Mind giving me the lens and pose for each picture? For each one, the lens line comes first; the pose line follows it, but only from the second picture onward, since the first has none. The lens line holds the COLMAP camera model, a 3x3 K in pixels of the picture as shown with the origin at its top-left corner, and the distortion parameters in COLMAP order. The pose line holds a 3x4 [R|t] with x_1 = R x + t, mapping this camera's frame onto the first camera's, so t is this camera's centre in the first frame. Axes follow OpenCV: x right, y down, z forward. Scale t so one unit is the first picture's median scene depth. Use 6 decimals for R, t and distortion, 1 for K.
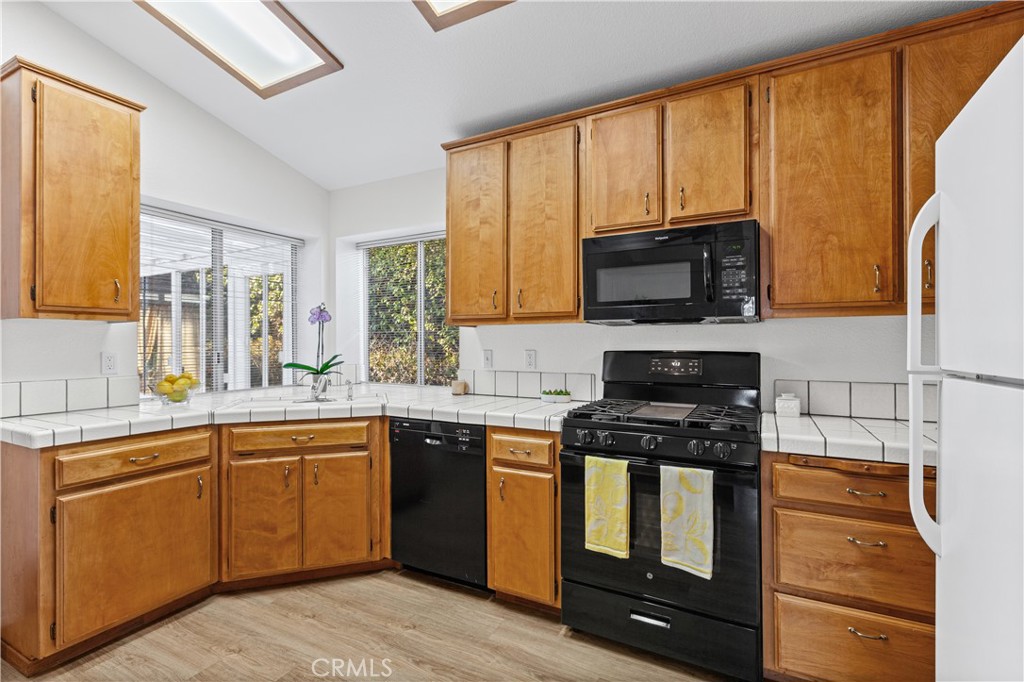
lens RADIAL K [[463.3, 0, 519.4], [0, 463.3, 340.6], [0, 0, 1]] dist [-0.002799, 0.001654]
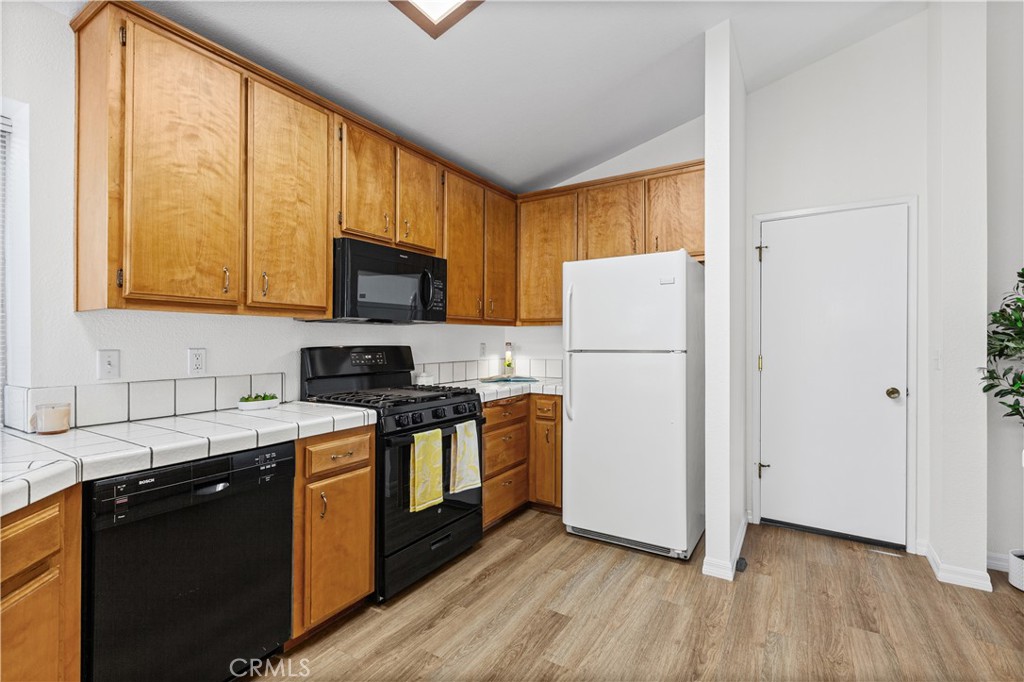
lens RADIAL K [[463.3, 0, 514.6], [0, 463.3, 340.5], [0, 0, 1]] dist [-0.002799, 0.001654]
pose [[0.070085, -0.001445, 0.997540, -0.757297], [-0.005585, 0.999983, 0.001841, 0.003529], [-0.997525, -0.005700, 0.070076, 0.493083]]
